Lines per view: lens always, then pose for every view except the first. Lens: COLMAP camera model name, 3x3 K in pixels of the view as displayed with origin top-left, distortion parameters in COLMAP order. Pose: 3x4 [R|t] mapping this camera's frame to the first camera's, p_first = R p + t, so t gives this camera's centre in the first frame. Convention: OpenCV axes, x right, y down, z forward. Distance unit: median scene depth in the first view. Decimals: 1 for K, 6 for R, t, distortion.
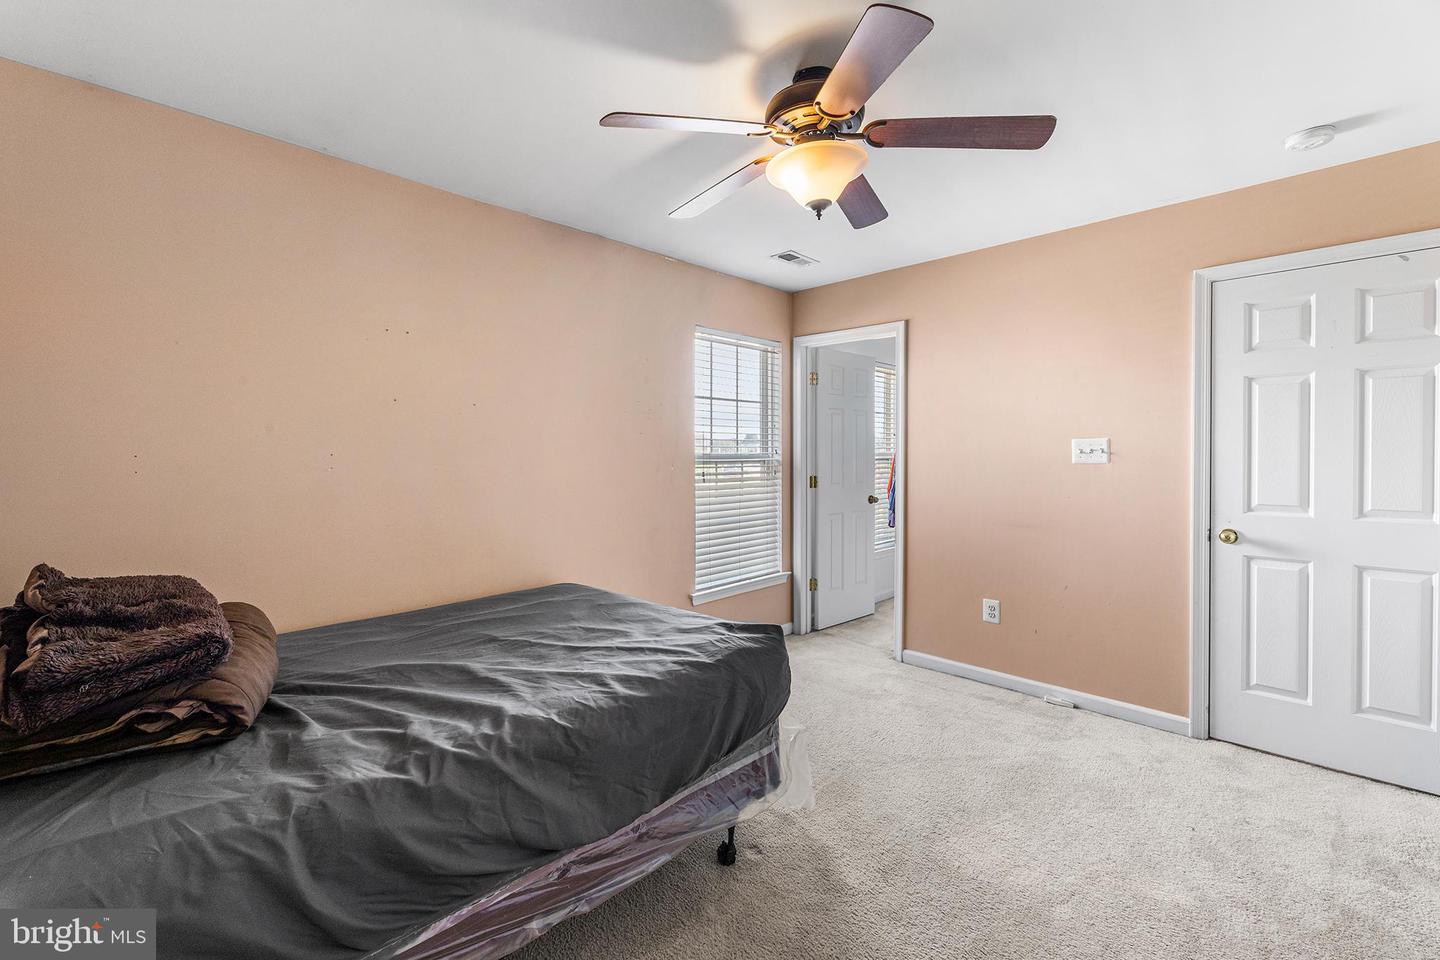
lens RADIAL K [[589.7, 0, 723.6], [0, 589.7, 455.7], [0, 0, 1]] dist [0.001817, 0.000277]
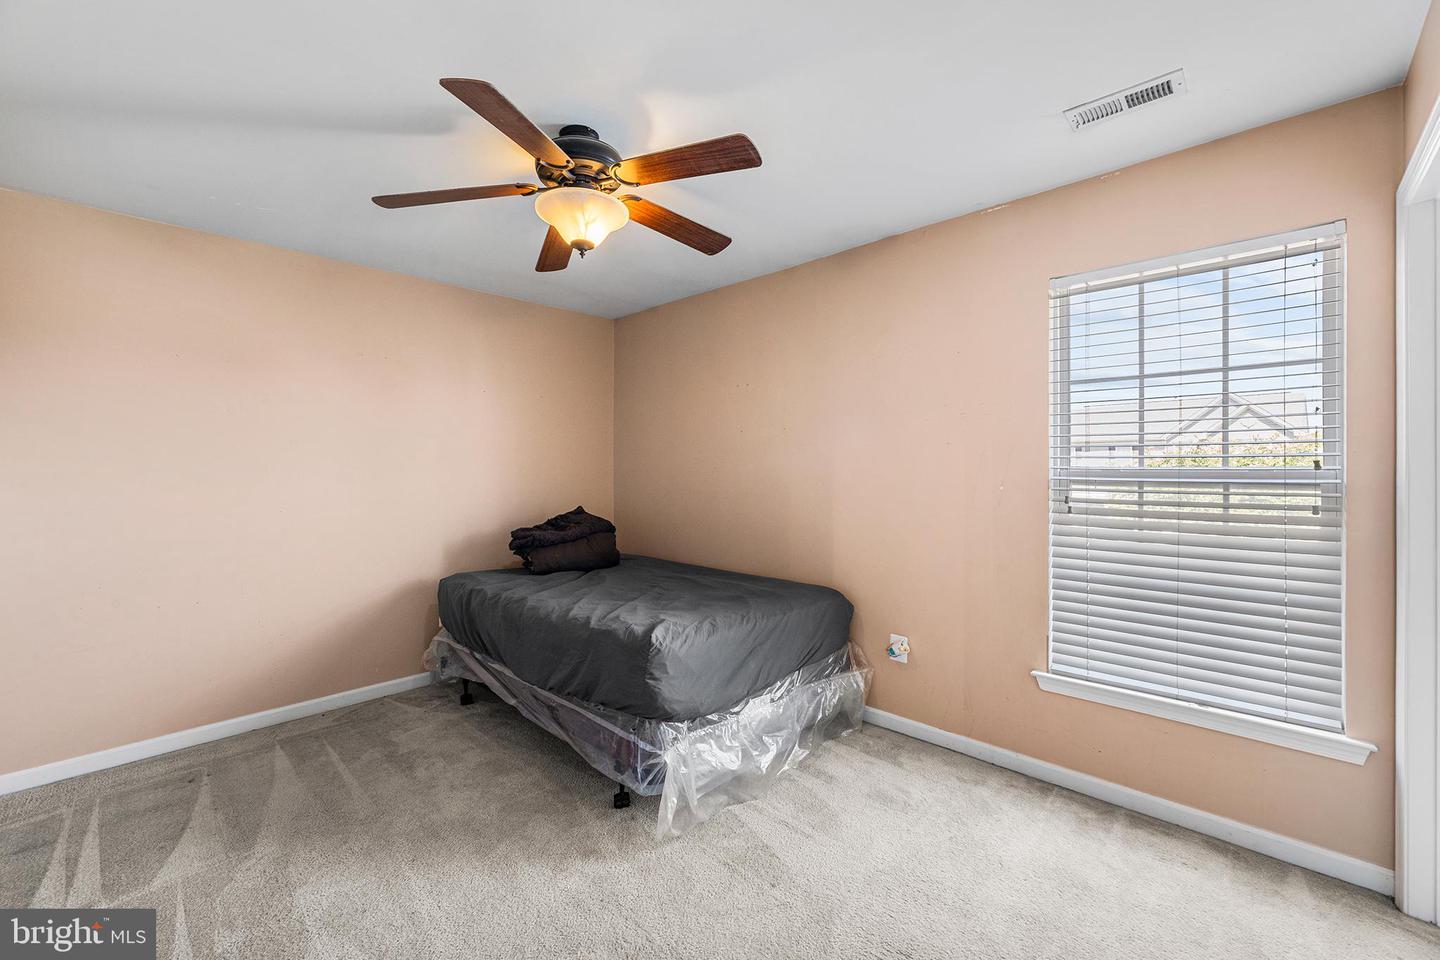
lens RADIAL K [[586.1, 0, 729.2], [0, 586.1, 471.5], [0, 0, 1]] dist [0.000379, 0.000018]
pose [[0.022890, 0.005408, -0.999723, 0.549340], [-0.002007, 0.999984, 0.005364, -0.003154], [0.999736, 0.001884, 0.022900, 0.542570]]
